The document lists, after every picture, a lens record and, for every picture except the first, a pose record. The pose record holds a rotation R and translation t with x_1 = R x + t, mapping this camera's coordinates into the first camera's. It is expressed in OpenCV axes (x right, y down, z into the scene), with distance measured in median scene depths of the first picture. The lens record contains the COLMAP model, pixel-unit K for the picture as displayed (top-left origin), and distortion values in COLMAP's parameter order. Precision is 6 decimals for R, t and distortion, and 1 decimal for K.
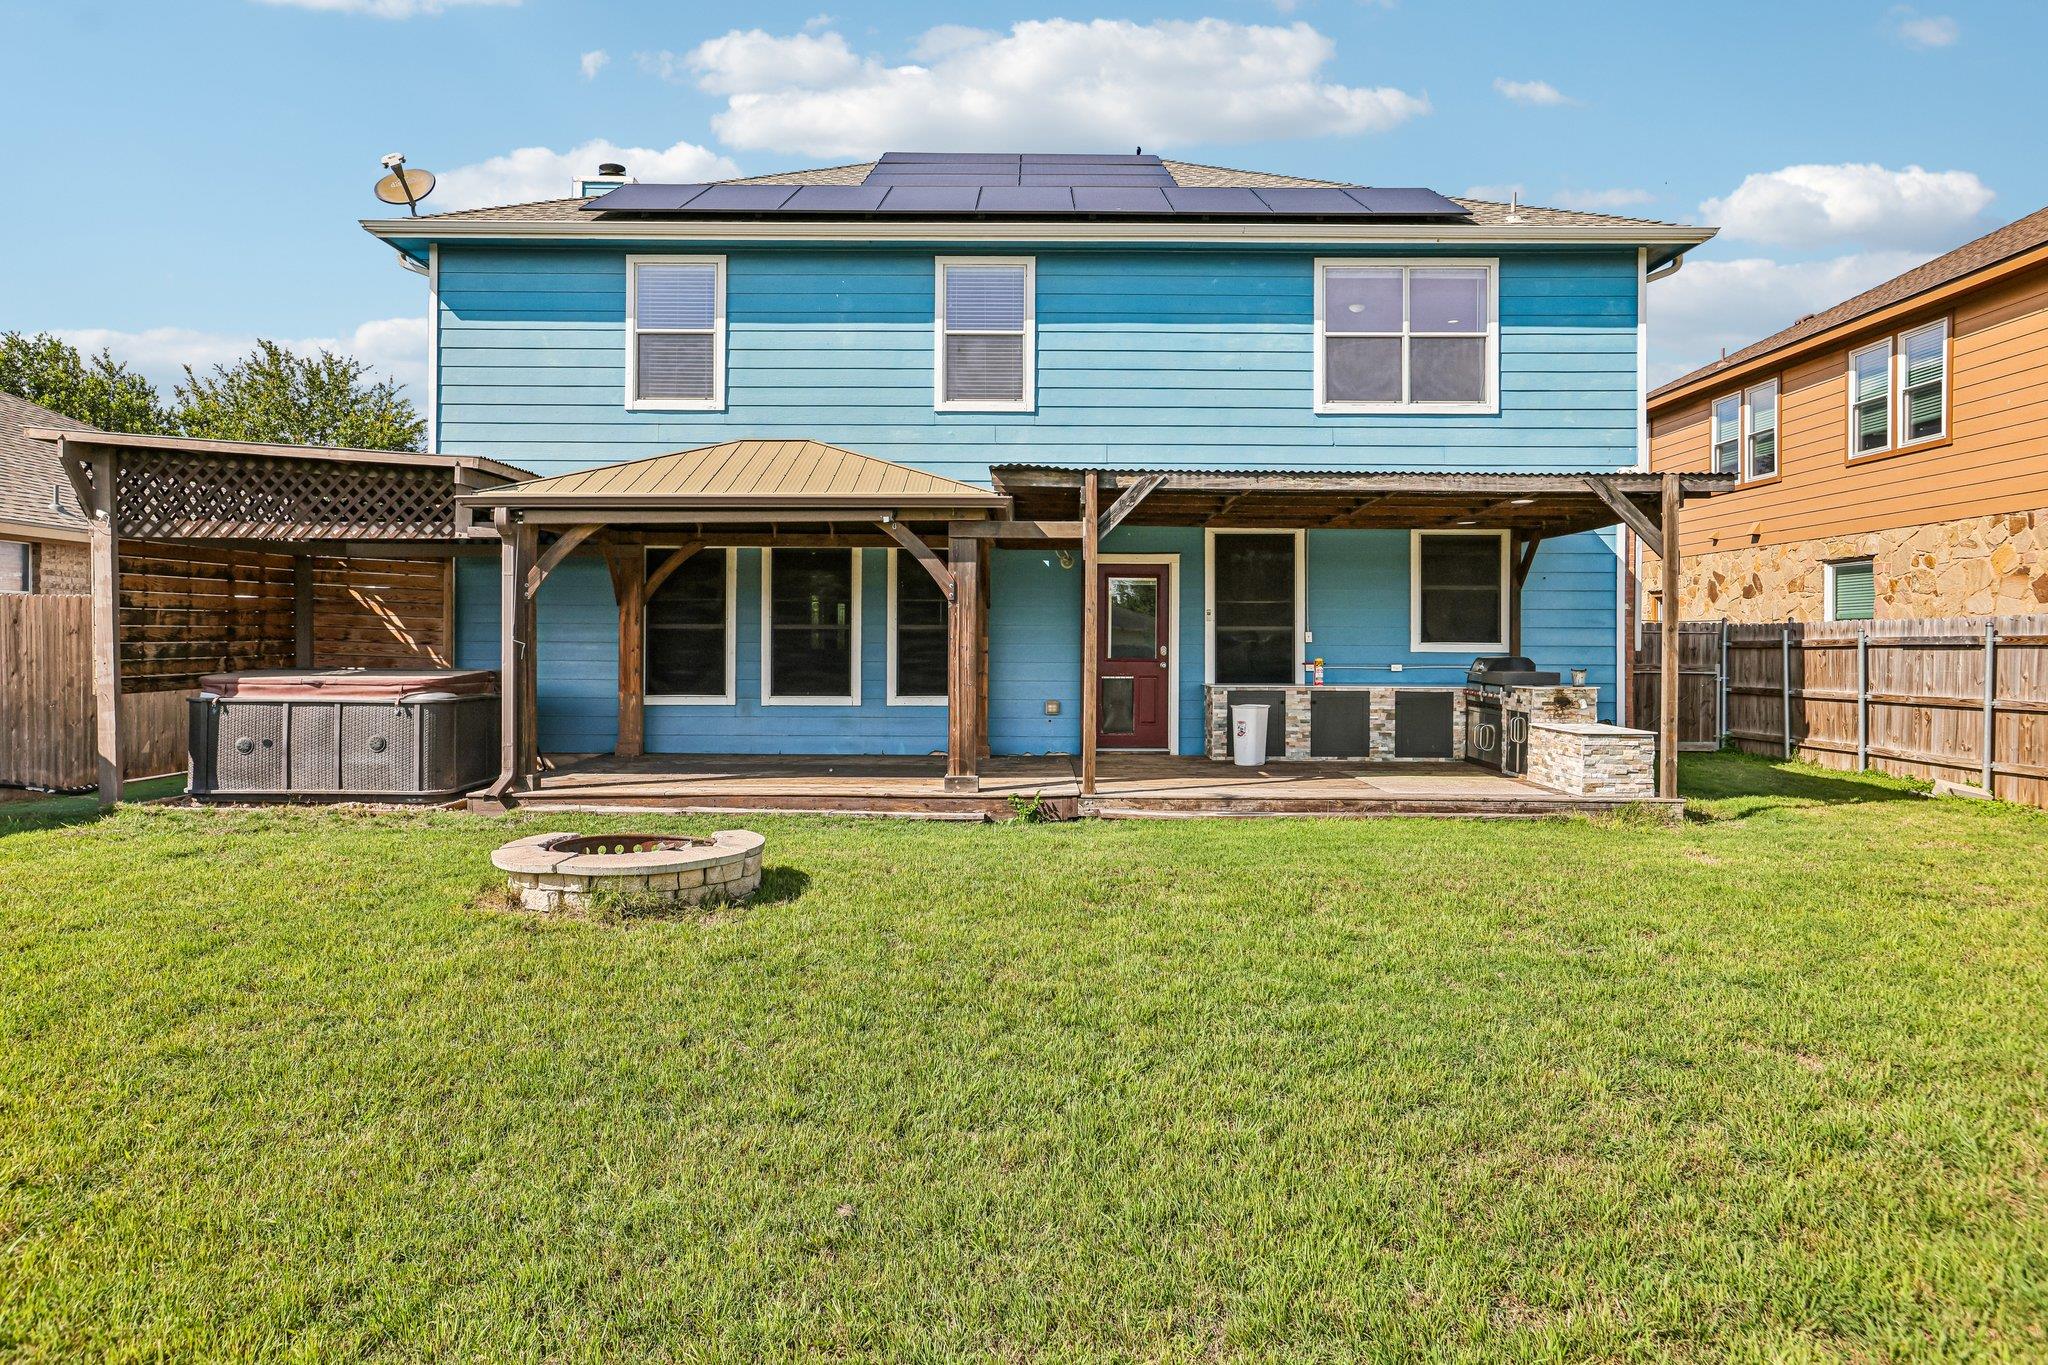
lens RADIAL K [[1423.8, 0, 1022.3], [0, 1423.8, 670.1], [0, 0, 1]] dist [0.000222, 0.000343]
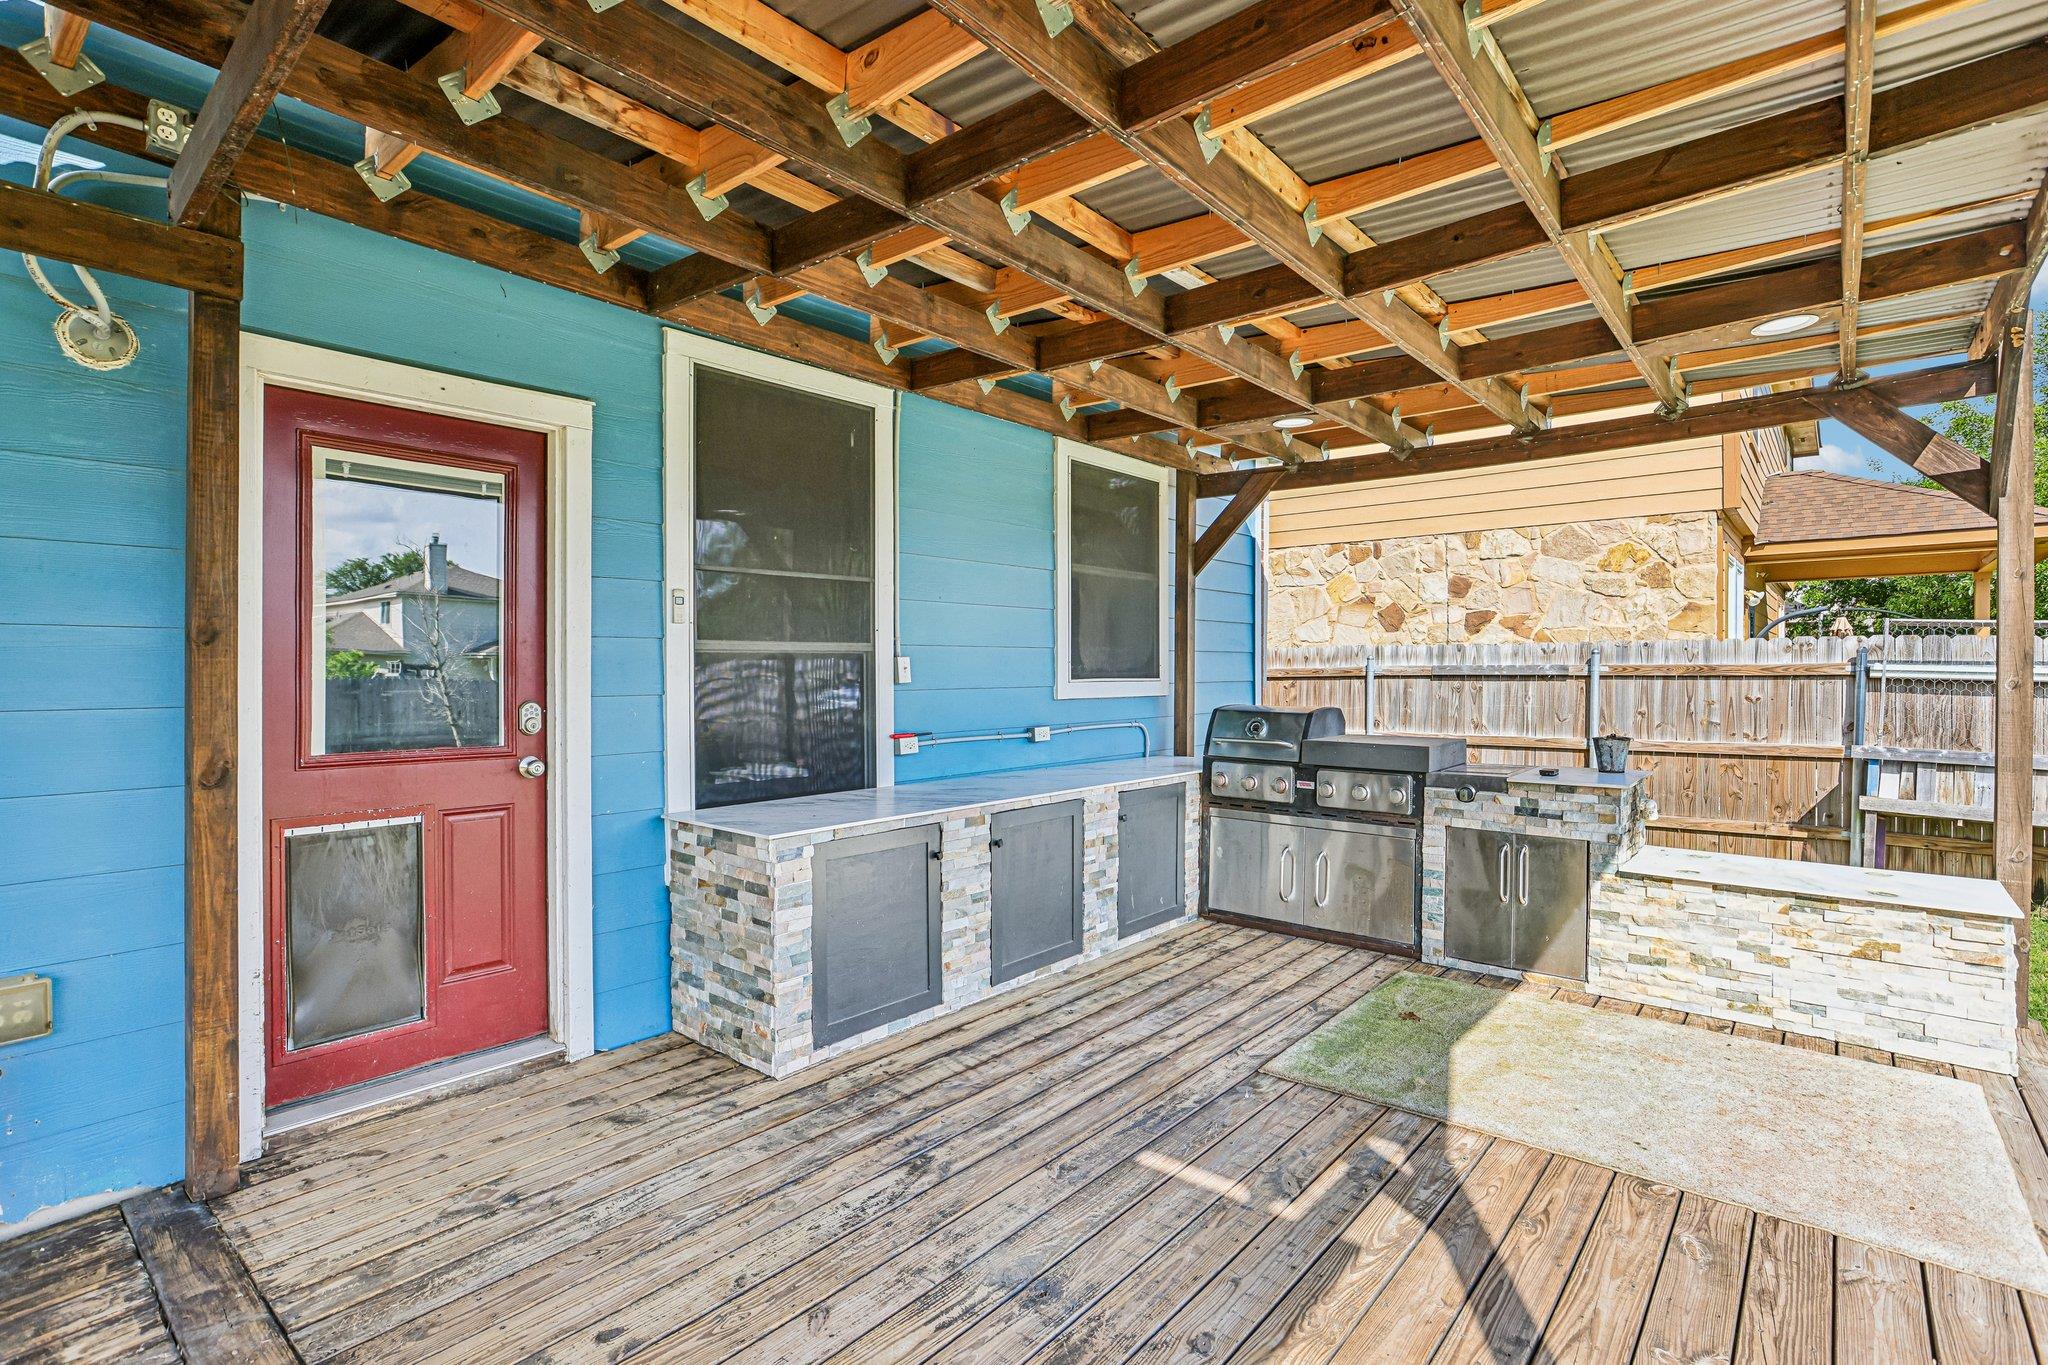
lens RADIAL K [[996.2, 0, 1029.2], [0, 996.2, 680.1], [0, 0, 1]] dist [-0.003477, -0.000178]
pose [[0.646104, -0.014171, 0.763118, 0.006977], [0.019016, 0.999816, 0.002466, -0.020651], [-0.763013, 0.012918, 0.646254, 0.788599]]
